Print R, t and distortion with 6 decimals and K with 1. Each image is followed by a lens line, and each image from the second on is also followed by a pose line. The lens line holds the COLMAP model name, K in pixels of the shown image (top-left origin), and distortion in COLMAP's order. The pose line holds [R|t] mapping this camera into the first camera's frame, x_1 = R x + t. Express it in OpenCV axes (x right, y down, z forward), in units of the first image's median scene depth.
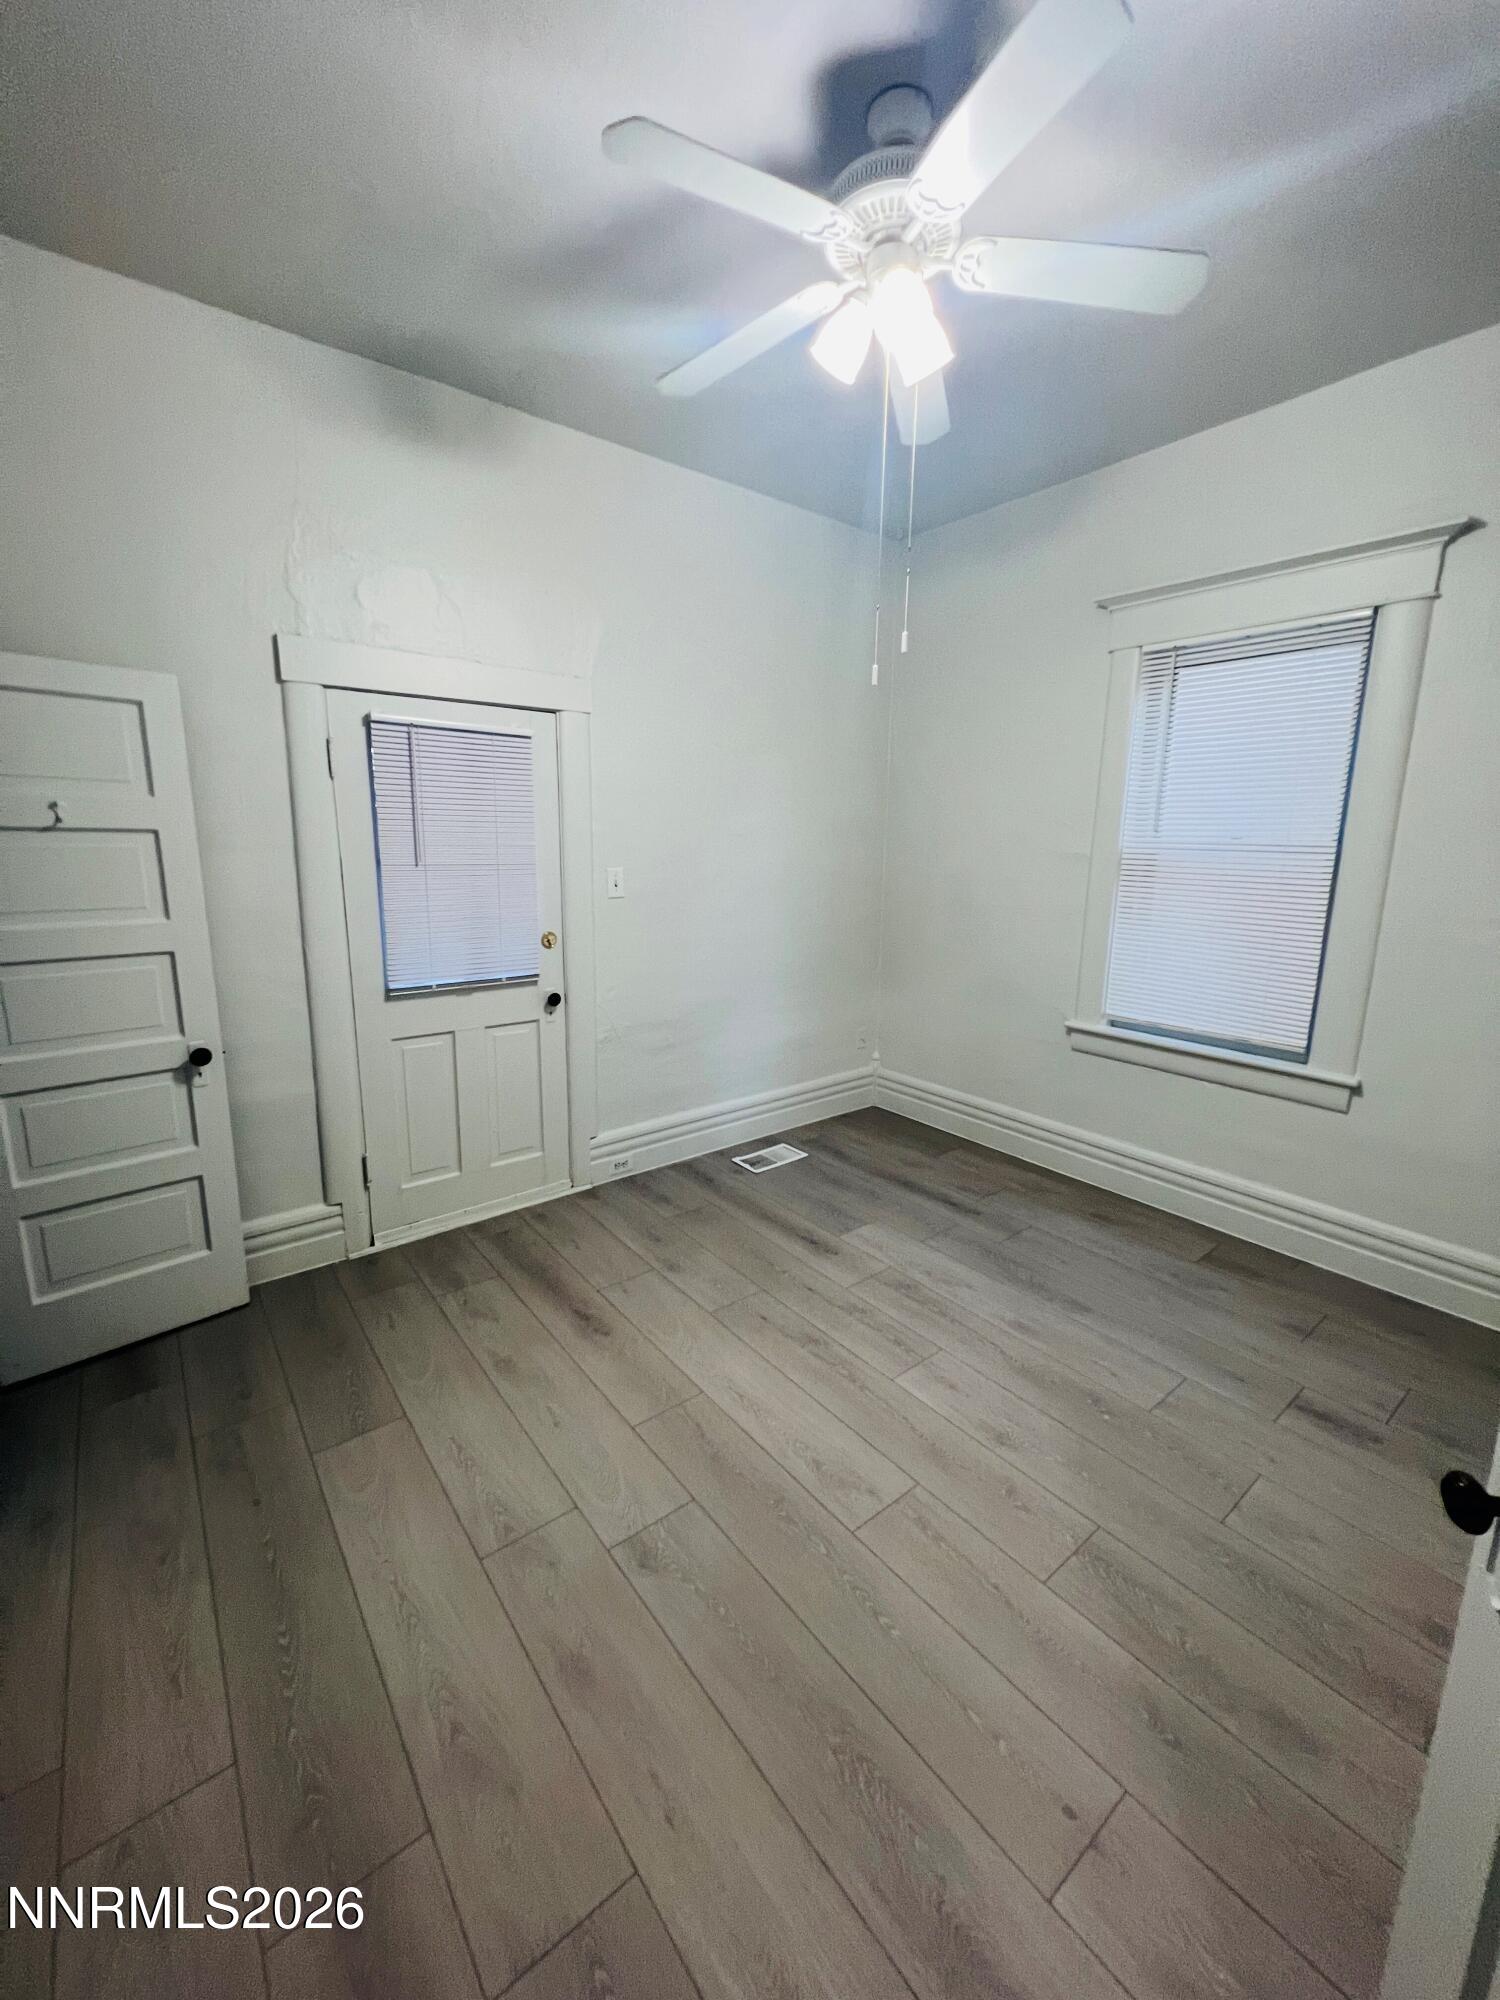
lens RADIAL K [[797.7, 0, 746.2], [0, 797.7, 993.5], [0, 0, 1]] dist [0.002878, 0.000680]
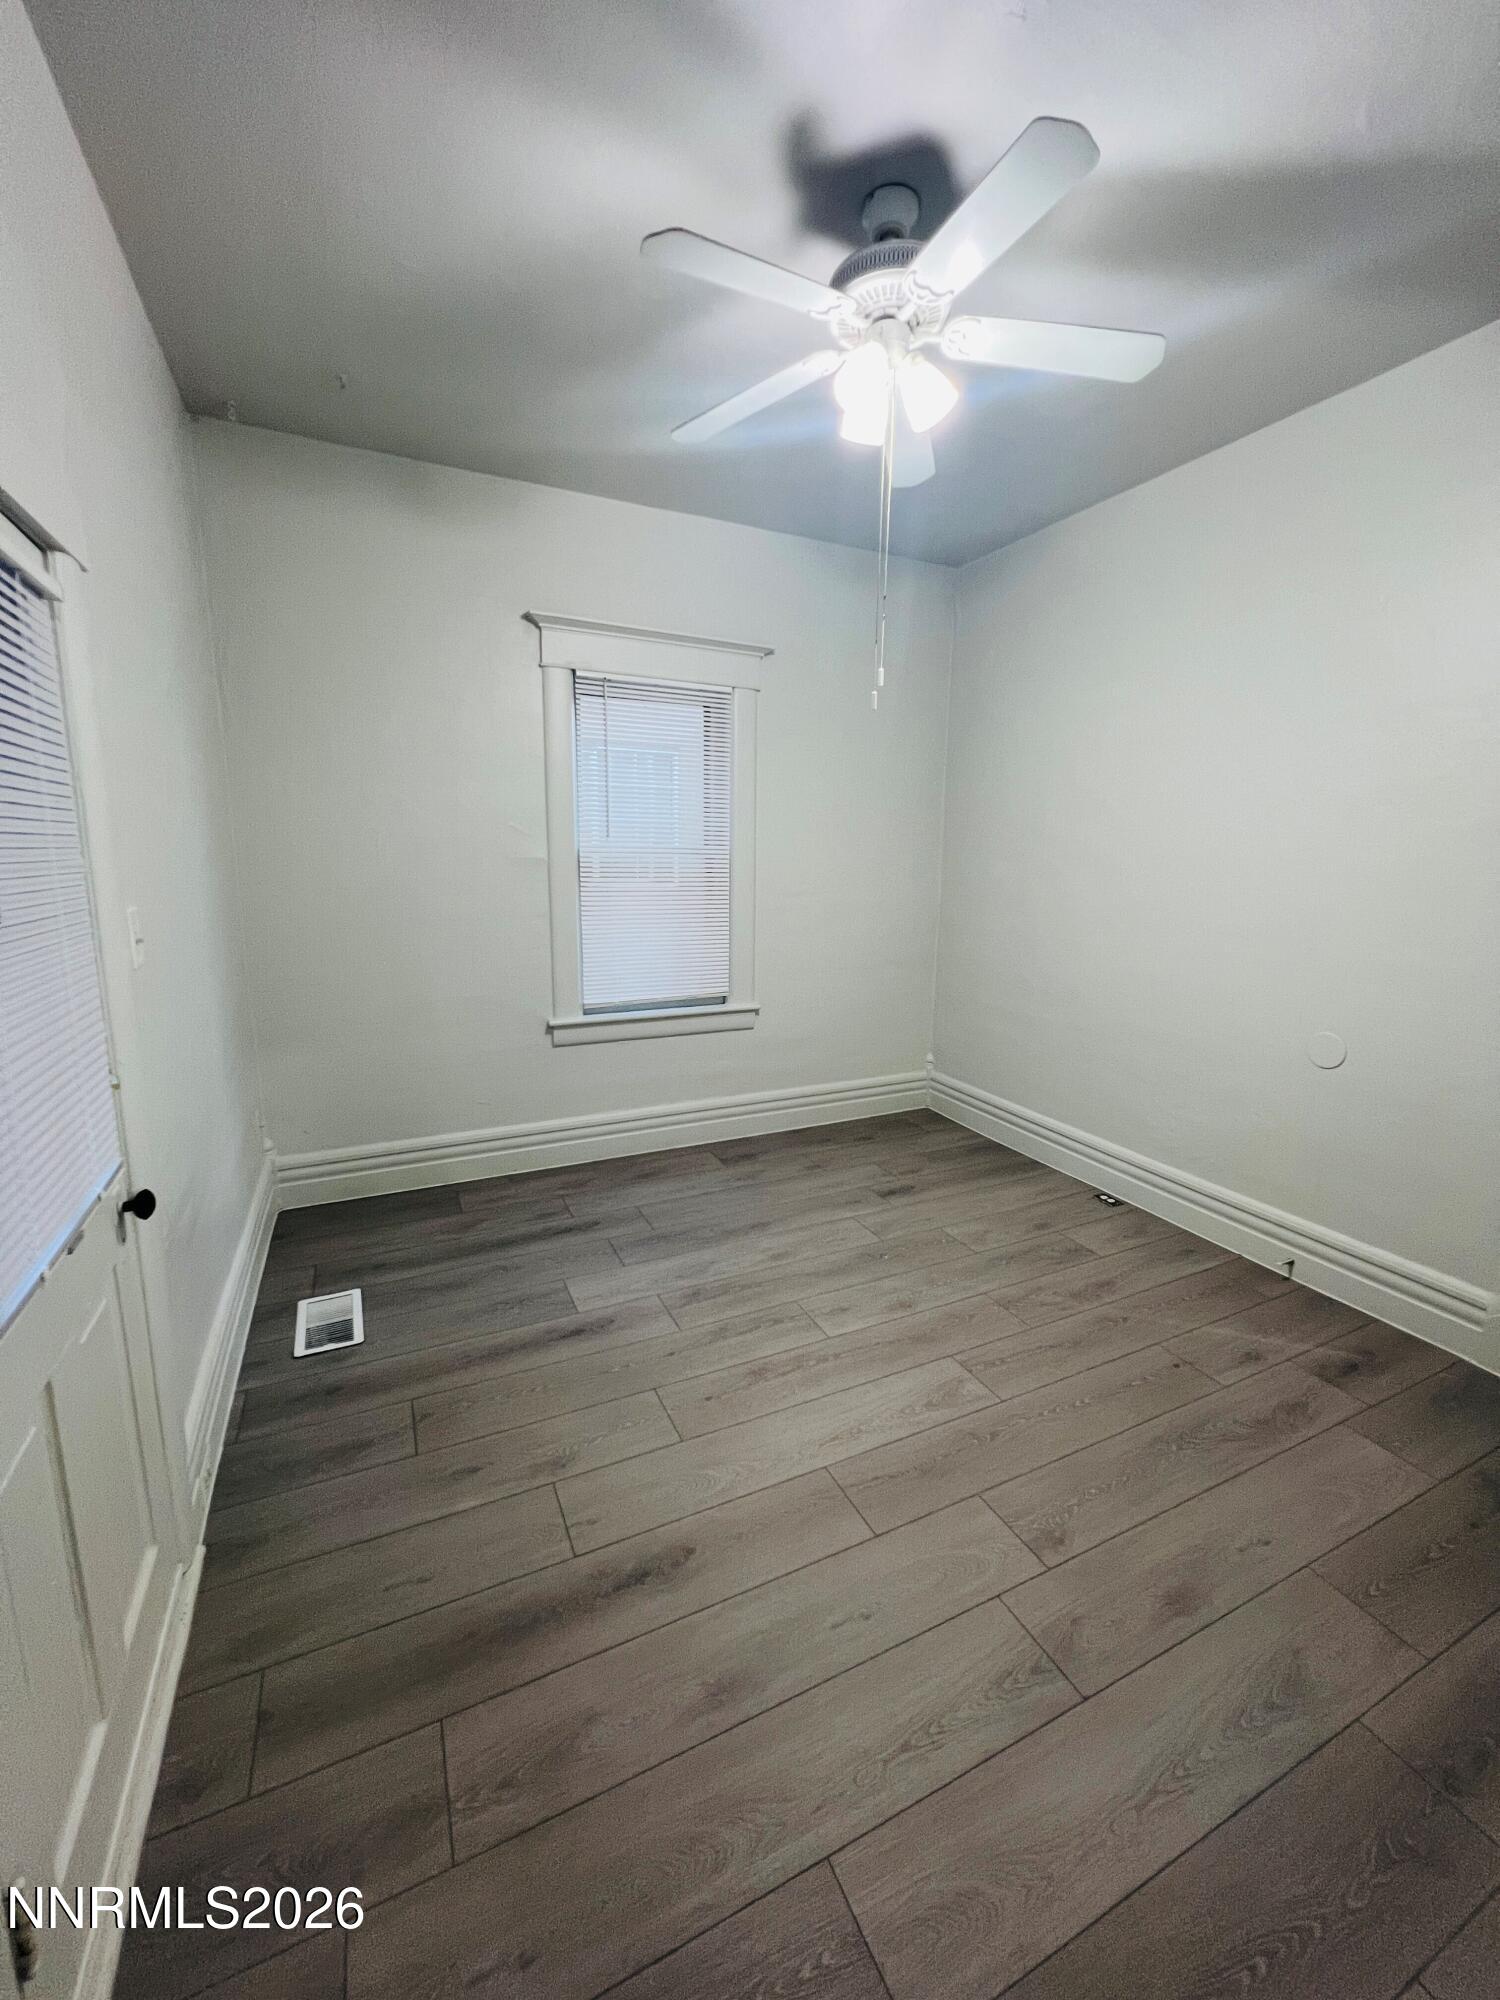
lens RADIAL K [[797.7, 0, 754.8], [0, 797.7, 997.0], [0, 0, 1]] dist [0.002878, 0.000680]
pose [[0.220765, -0.187236, 0.957186, -0.657541], [0.180471, 0.972295, 0.148568, -0.127617], [-0.958485, 0.139946, 0.248439, 0.616497]]
